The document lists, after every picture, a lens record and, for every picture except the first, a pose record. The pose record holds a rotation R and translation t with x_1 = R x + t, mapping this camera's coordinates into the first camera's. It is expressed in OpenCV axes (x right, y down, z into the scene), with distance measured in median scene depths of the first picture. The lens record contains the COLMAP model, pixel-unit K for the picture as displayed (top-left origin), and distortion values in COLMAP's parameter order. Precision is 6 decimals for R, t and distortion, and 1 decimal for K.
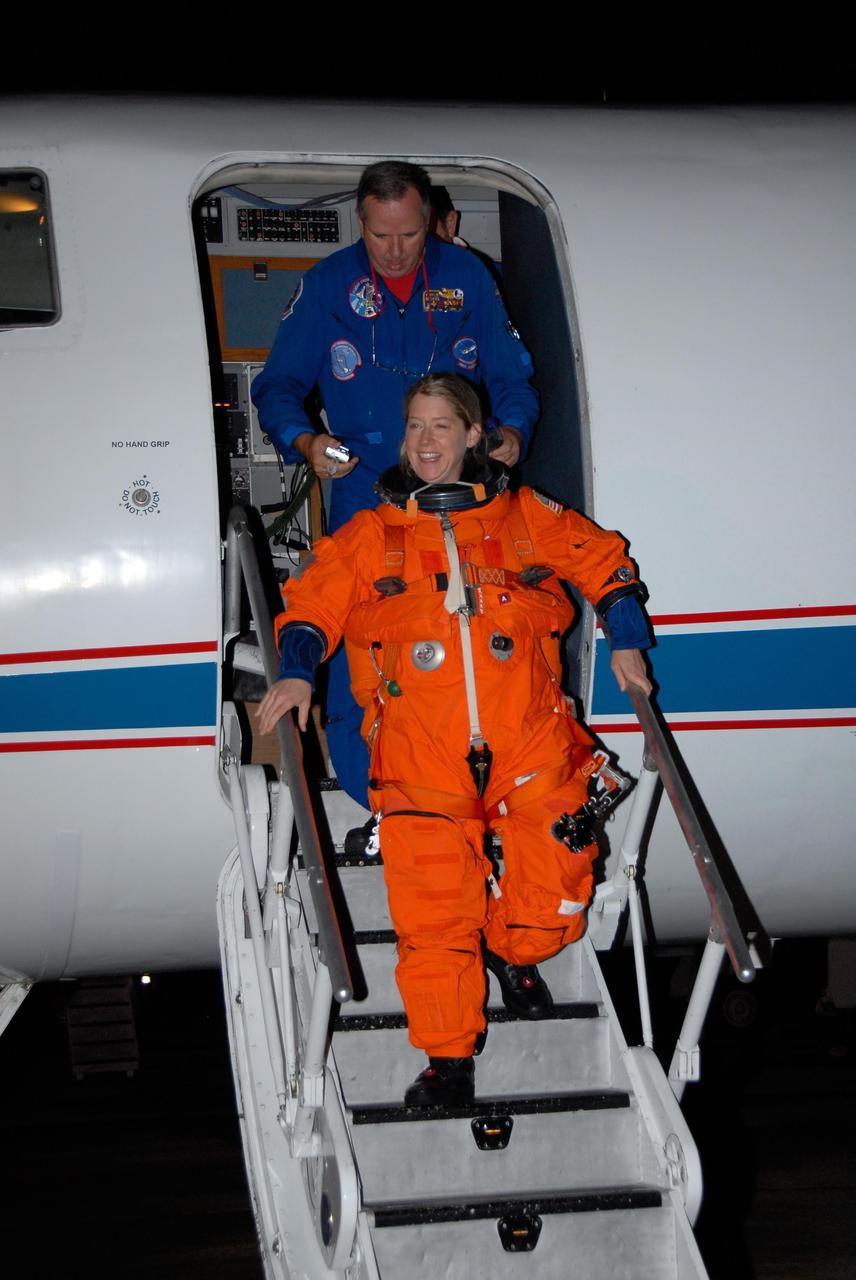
lens RADIAL K [[2691.0, 0, 428.0], [0, 2691.0, 640.0], [0, 0, 1]] dist [0.464646, 0.190937]
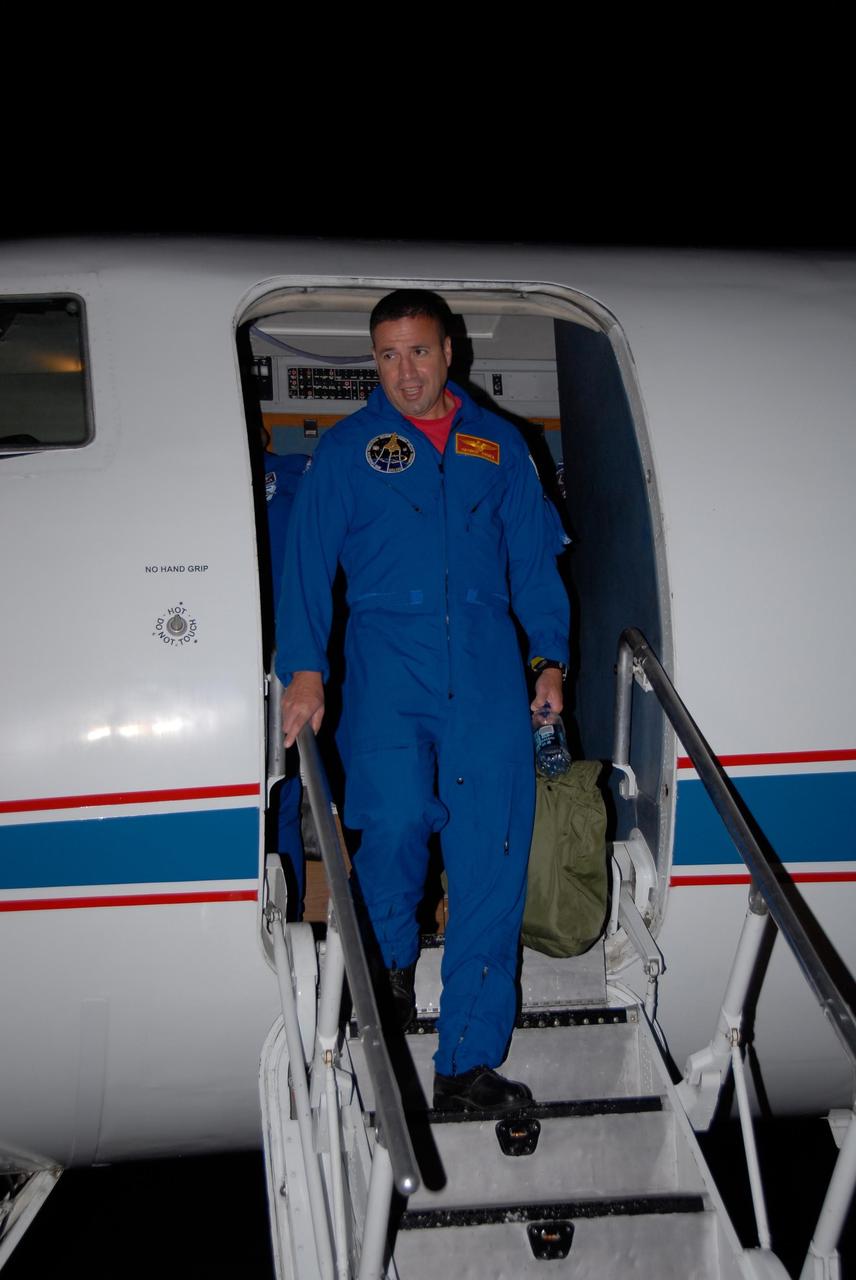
lens RADIAL K [[2223.2, 0, 442.7], [0, 2223.2, 641.9], [0, 0, 1]] dist [0.069264, 1.922398]
pose [[0.999932, -0.009730, -0.006352, -0.011645], [0.008997, 0.994253, -0.106682, 0.033239], [0.007354, 0.106617, 0.994273, 0.254772]]
